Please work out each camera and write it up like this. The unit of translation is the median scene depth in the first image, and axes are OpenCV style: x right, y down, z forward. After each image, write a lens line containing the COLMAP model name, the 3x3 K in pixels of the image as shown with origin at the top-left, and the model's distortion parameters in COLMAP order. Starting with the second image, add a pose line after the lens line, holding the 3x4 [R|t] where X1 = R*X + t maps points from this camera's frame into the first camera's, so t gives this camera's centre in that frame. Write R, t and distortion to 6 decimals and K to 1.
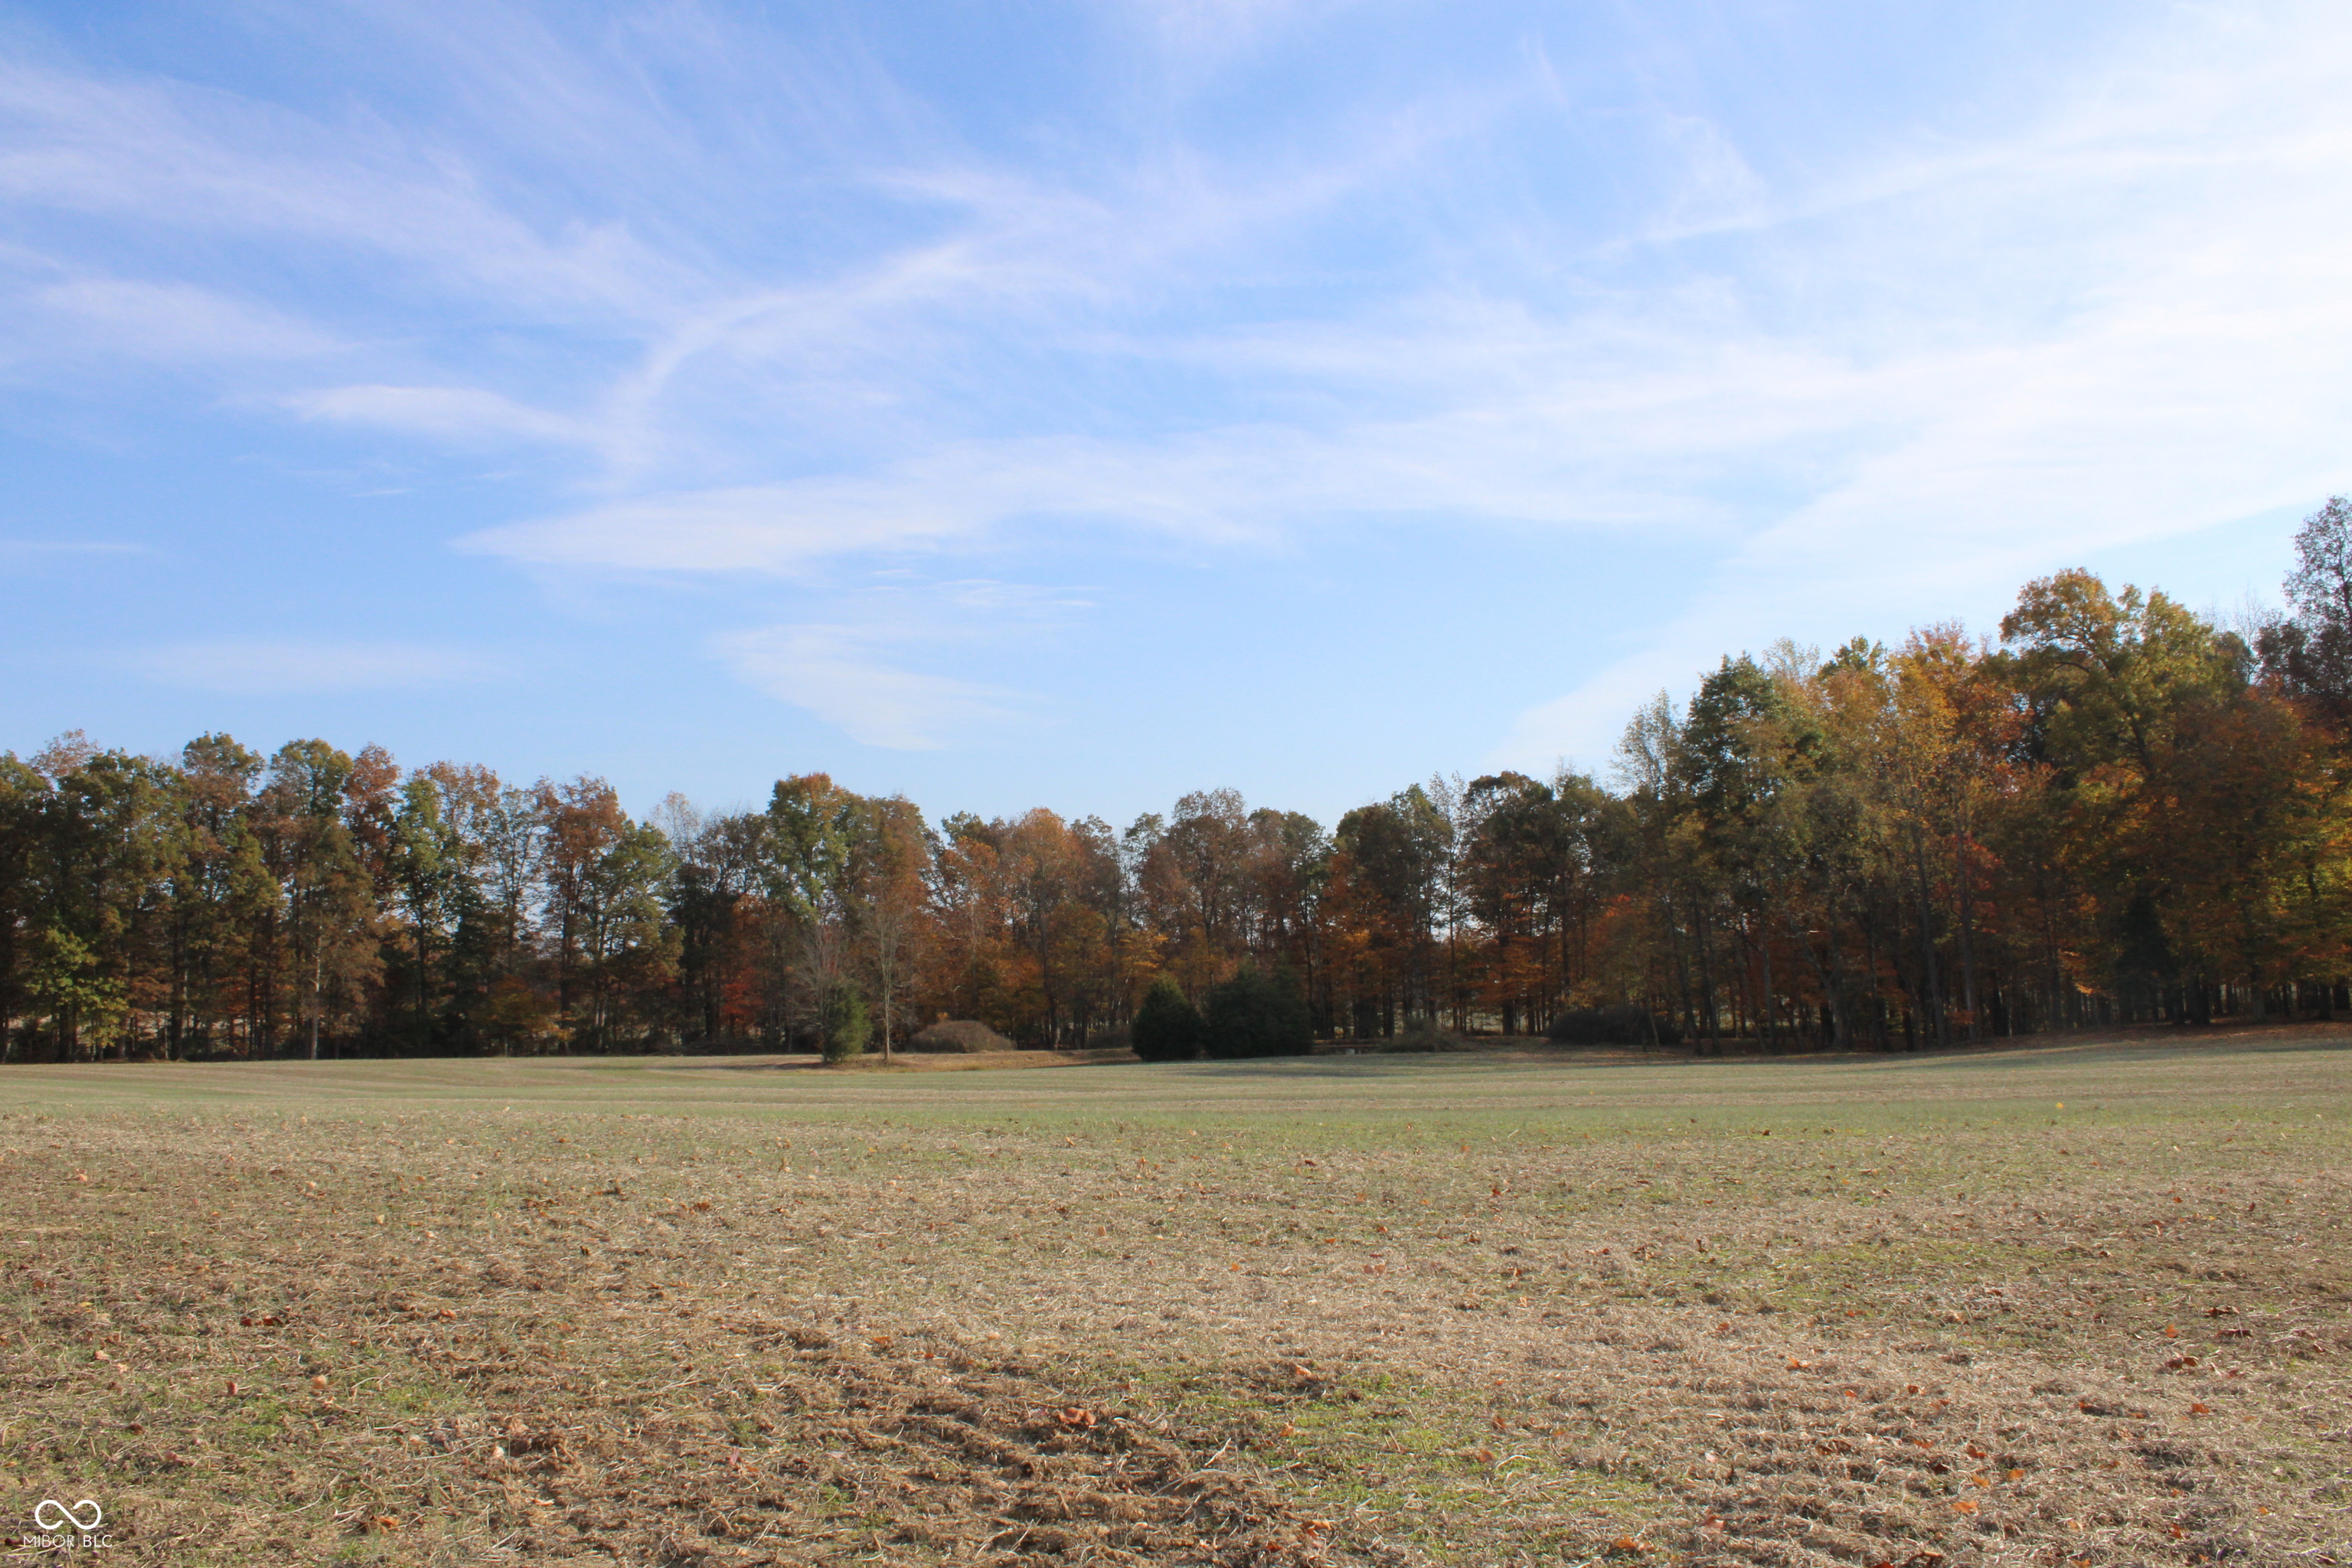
lens RADIAL K [[1996.8, 0, 1188.2], [0, 1996.8, 788.0], [0, 0, 1]] dist [-0.140663, 0.129529]
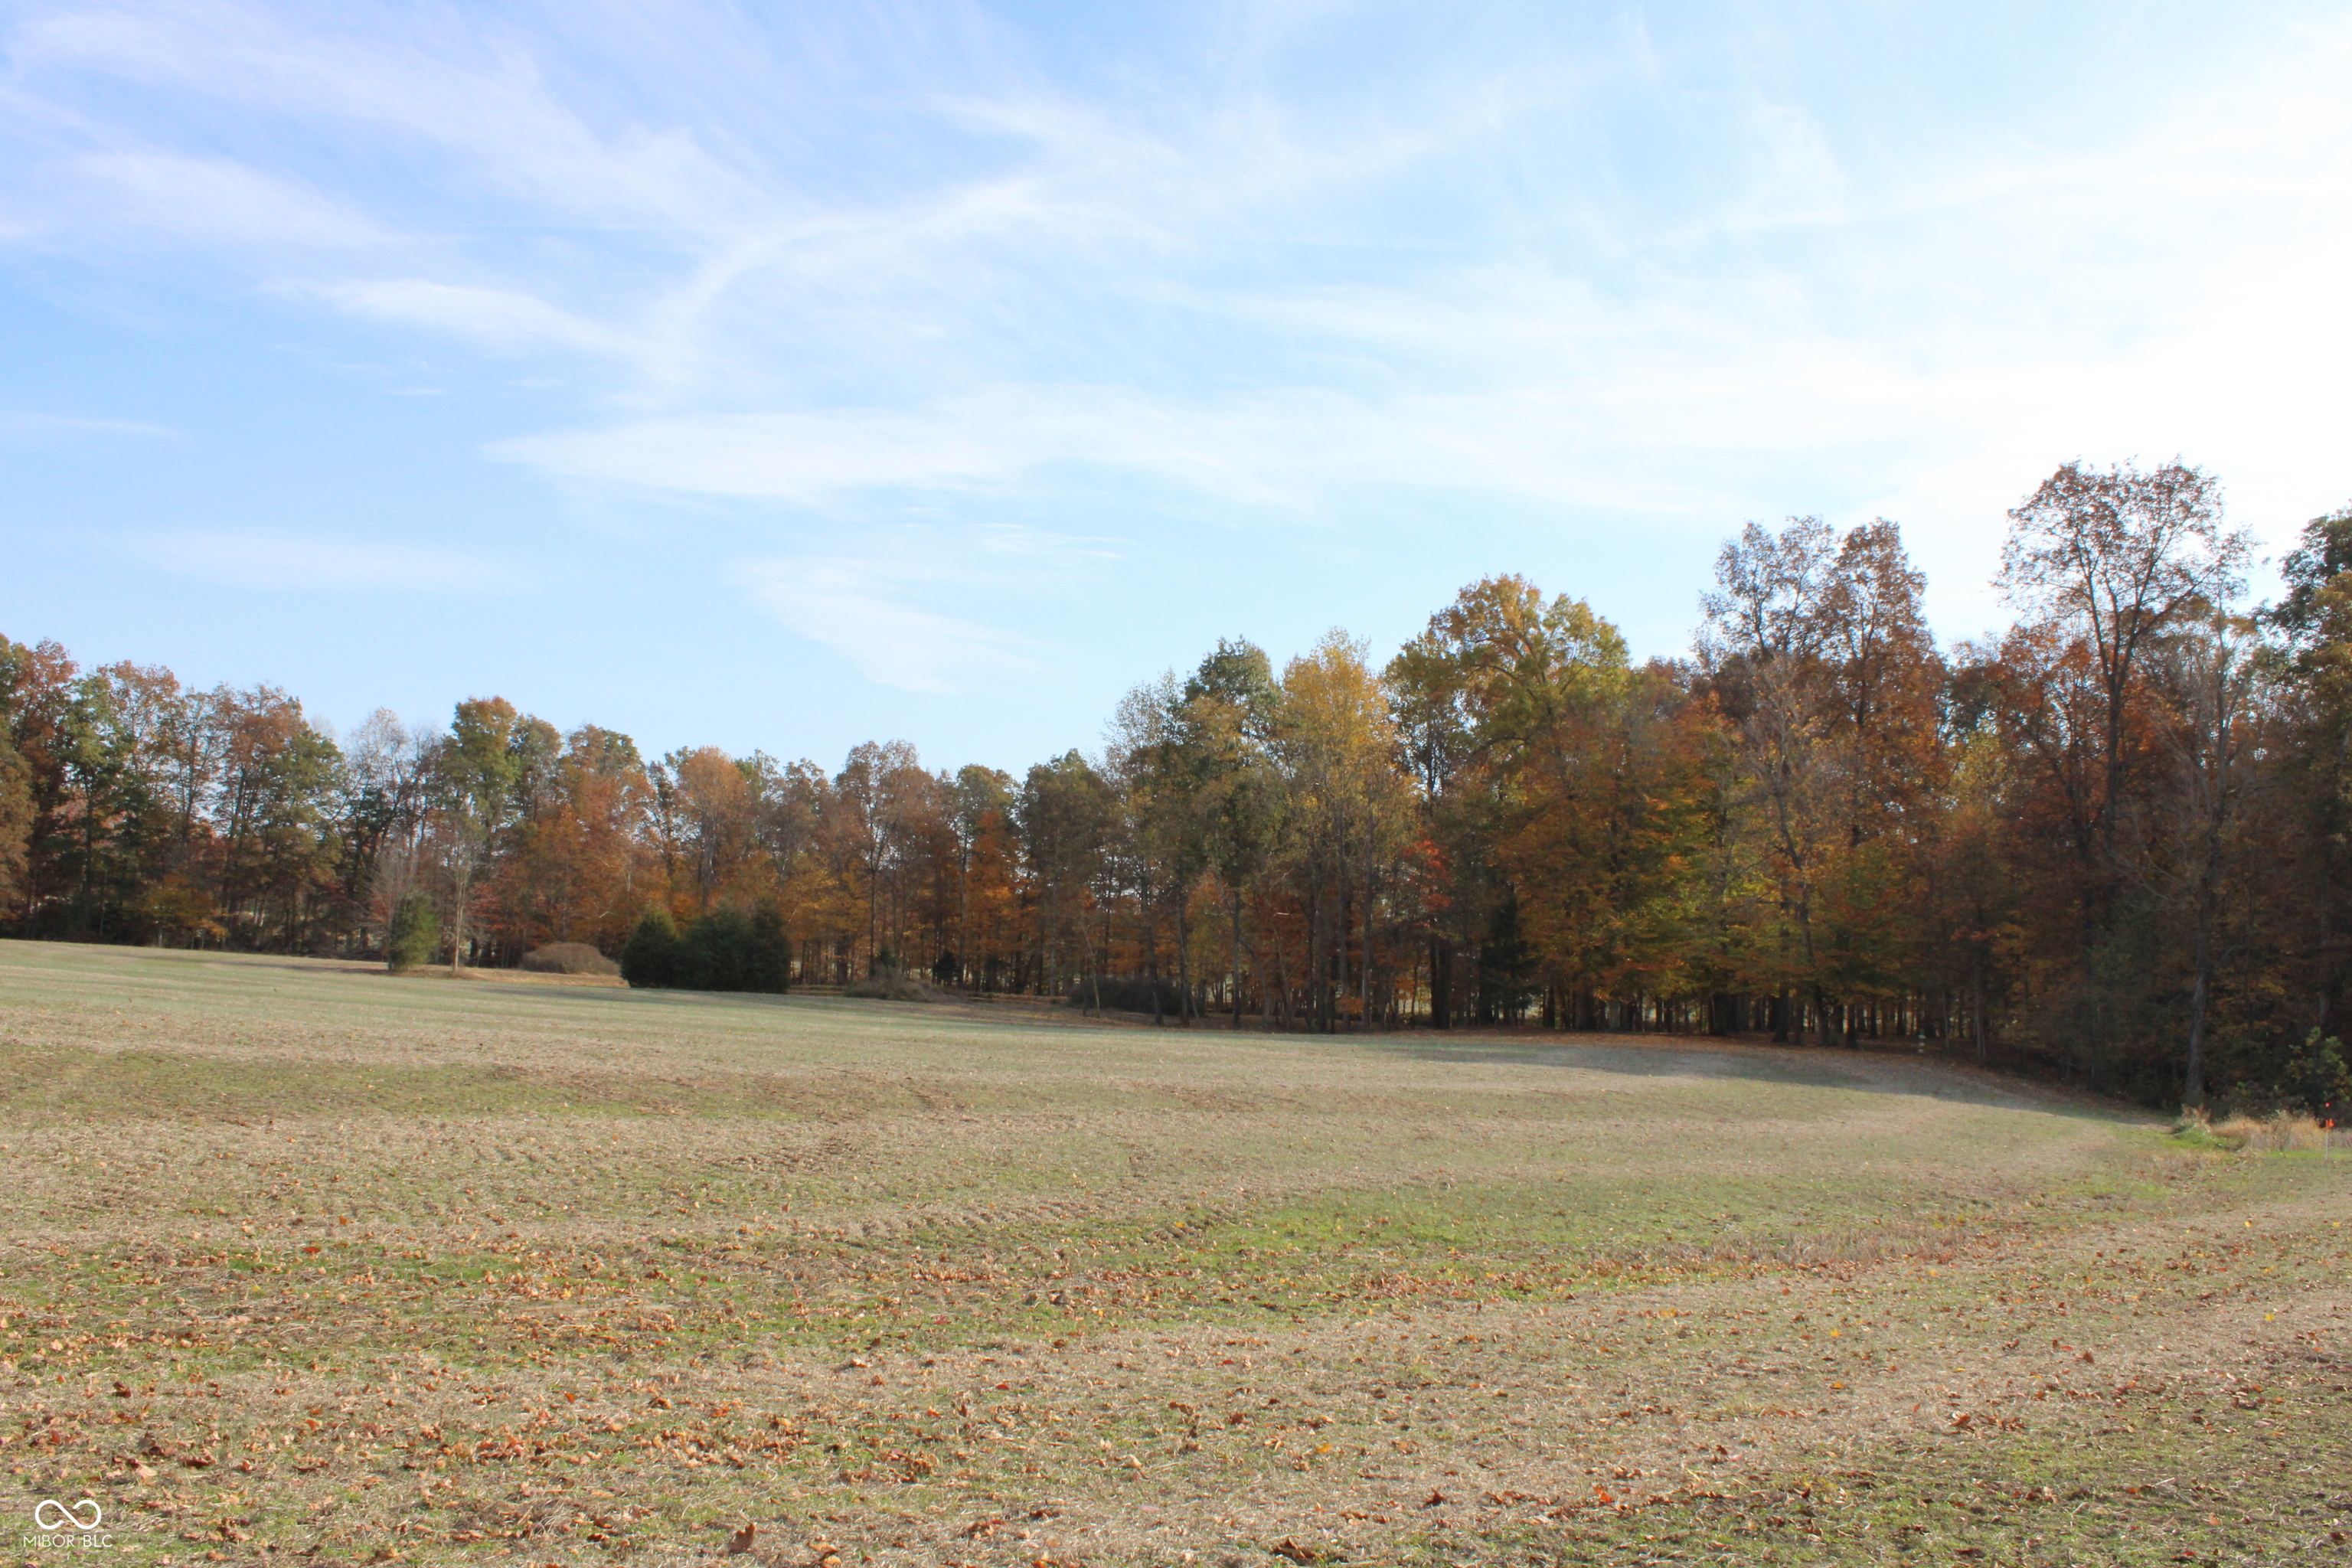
lens RADIAL K [[1996.8, 0, 1193.1], [0, 1996.8, 963.3], [0, 0, 1]] dist [-0.140663, 0.129529]
pose [[0.997082, 0.076311, -0.002015, 0.464158], [-0.075672, 0.991516, 0.105690, -0.013399], [0.010063, -0.105229, 0.994397, -0.055775]]
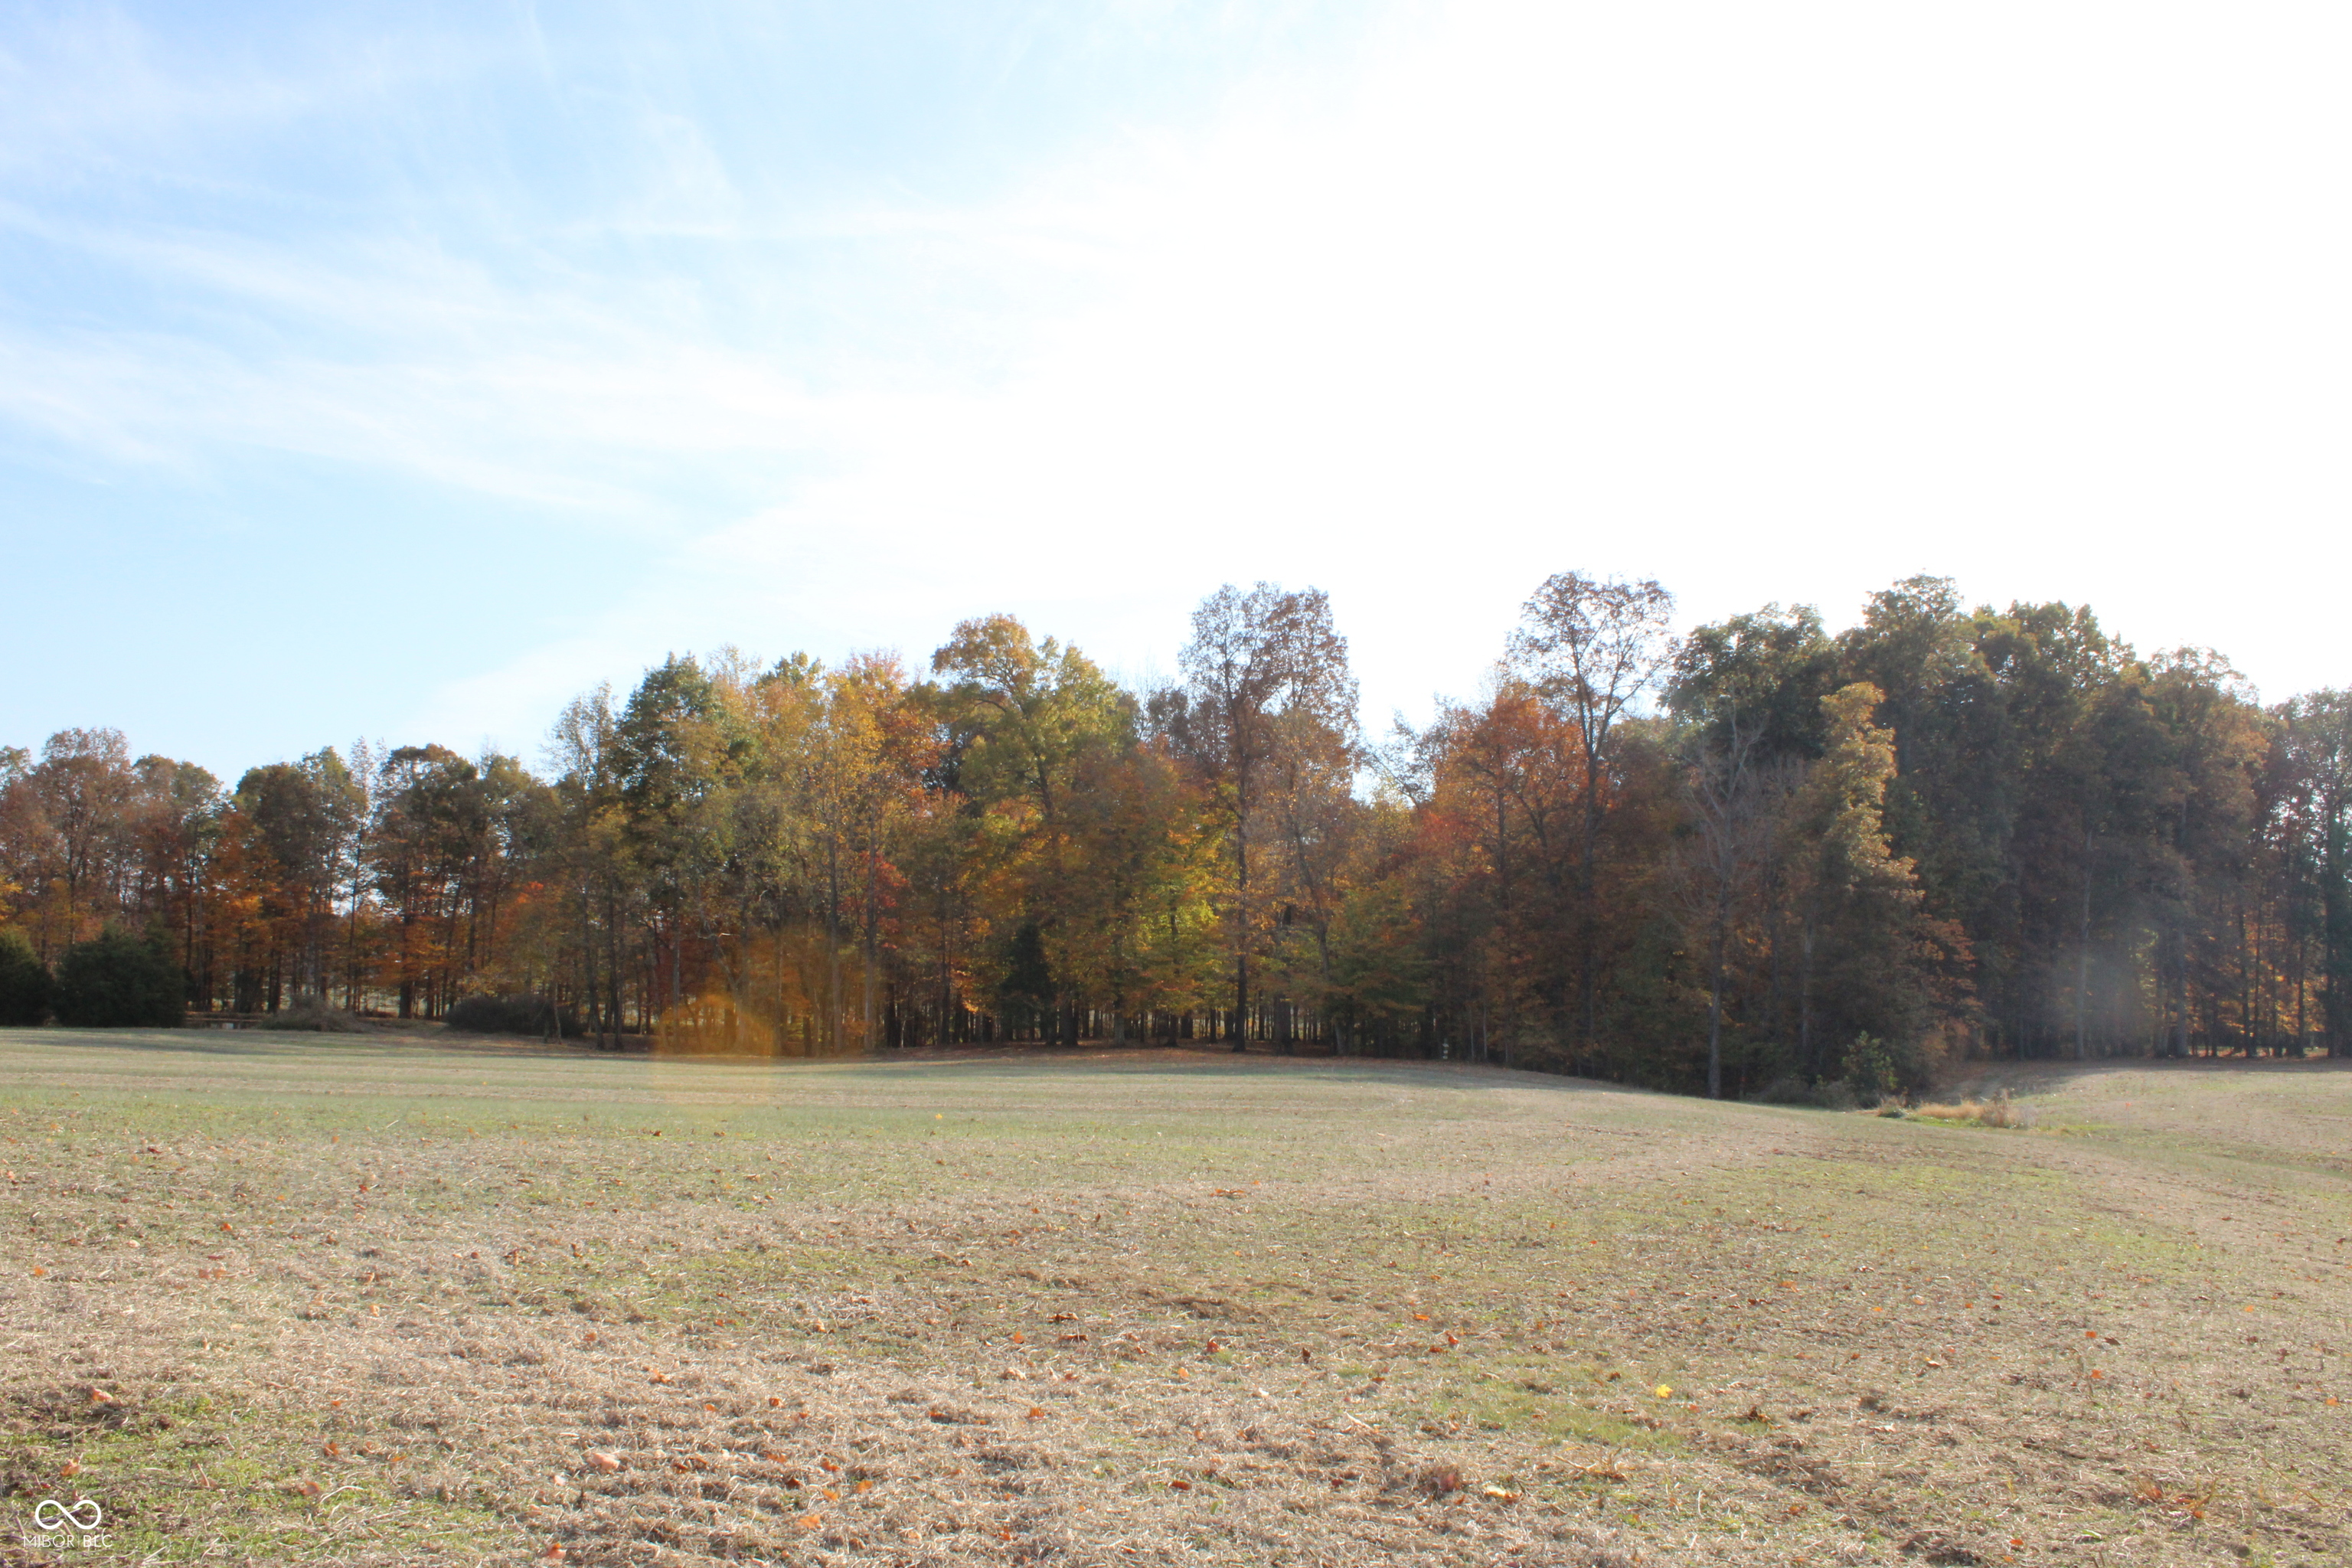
lens RADIAL K [[1996.8, 0, 1167.4], [0, 1996.8, 797.0], [0, 0, 1]] dist [-0.140663, 0.129529]
pose [[0.863323, 0.098750, 0.494897, 0.002251], [-0.102159, 0.994562, -0.020240, 0.000086], [-0.494204, -0.033085, 0.868716, 0.004498]]
